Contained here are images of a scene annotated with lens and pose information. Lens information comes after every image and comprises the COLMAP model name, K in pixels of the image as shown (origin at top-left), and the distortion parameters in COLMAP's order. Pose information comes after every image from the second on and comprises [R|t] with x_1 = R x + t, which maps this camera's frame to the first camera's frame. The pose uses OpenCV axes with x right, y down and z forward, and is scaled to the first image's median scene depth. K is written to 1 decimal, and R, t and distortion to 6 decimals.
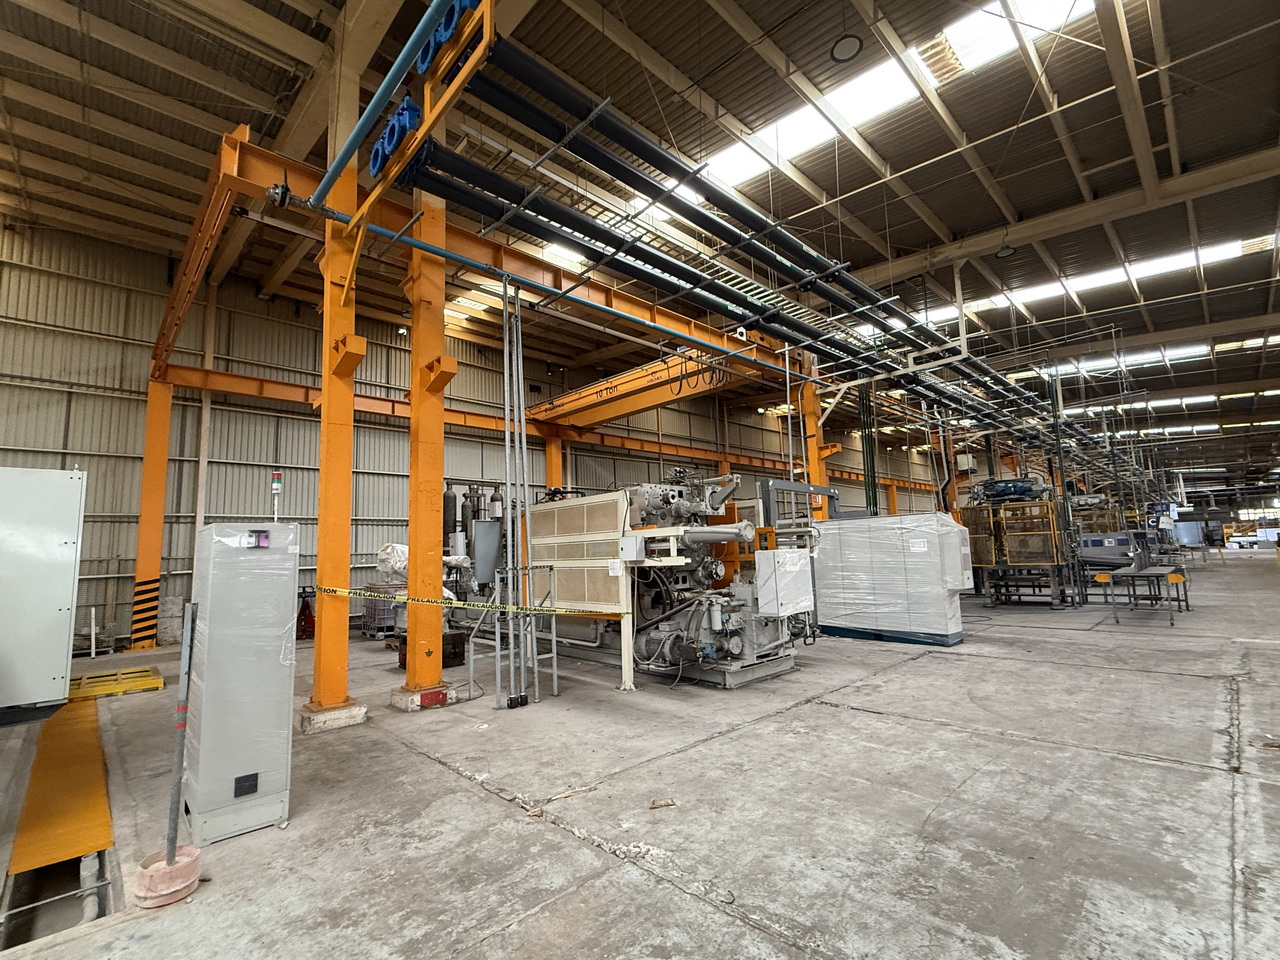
lens RADIAL K [[572.1, 0, 641.4], [0, 572.1, 480.6], [0, 0, 1]] dist [0.002188, 0.000352]
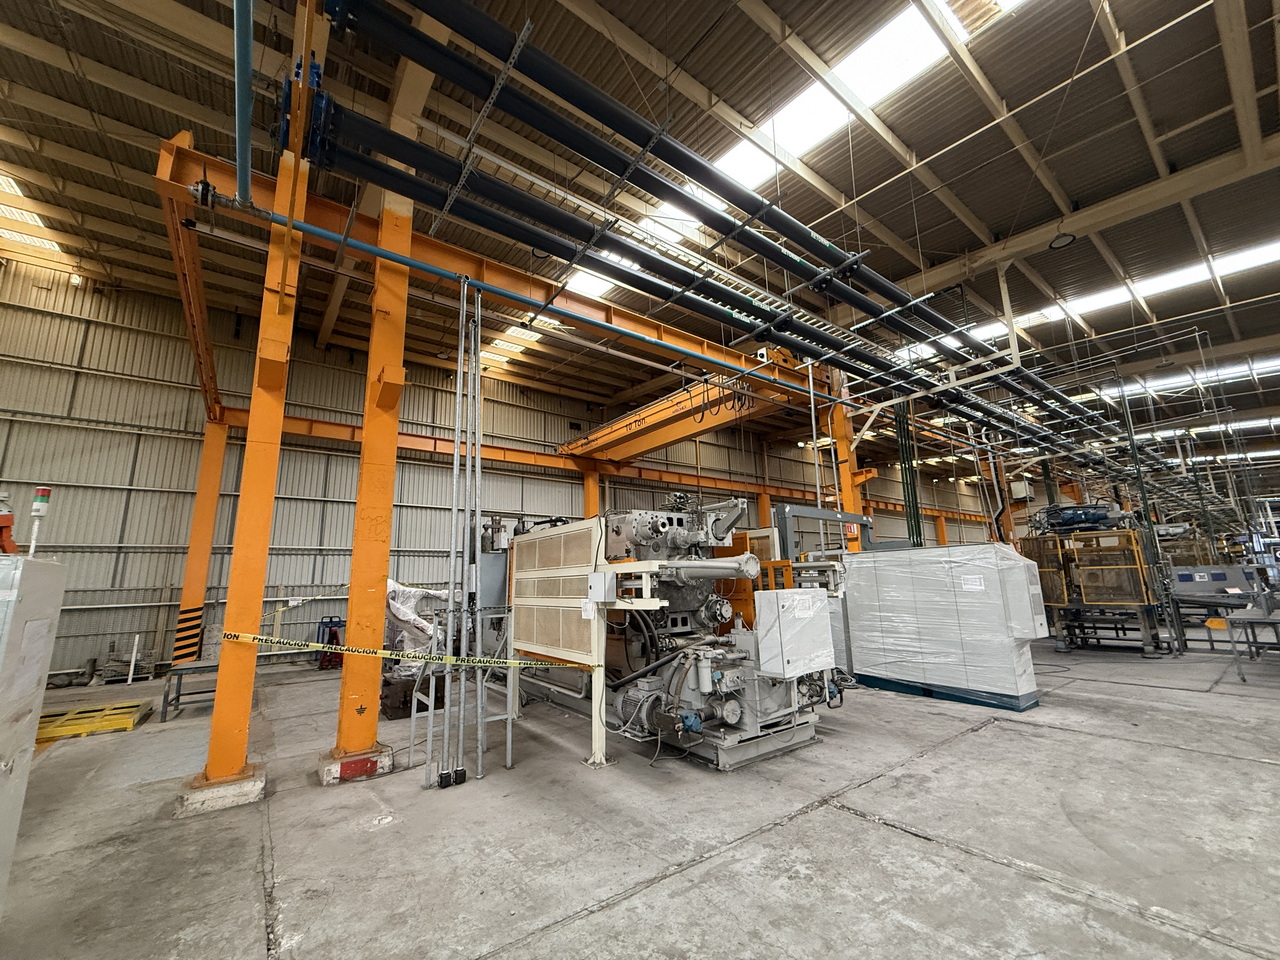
lens RADIAL K [[512.2, 0, 636.8], [0, 512.2, 479.2], [0, 0, 1]] dist [-0.000591, 0.001087]
pose [[0.992466, -0.016151, -0.121448, 0.088544], [0.007519, 0.997434, -0.071198, 0.011806], [0.122286, 0.069748, 0.990041, 0.185316]]
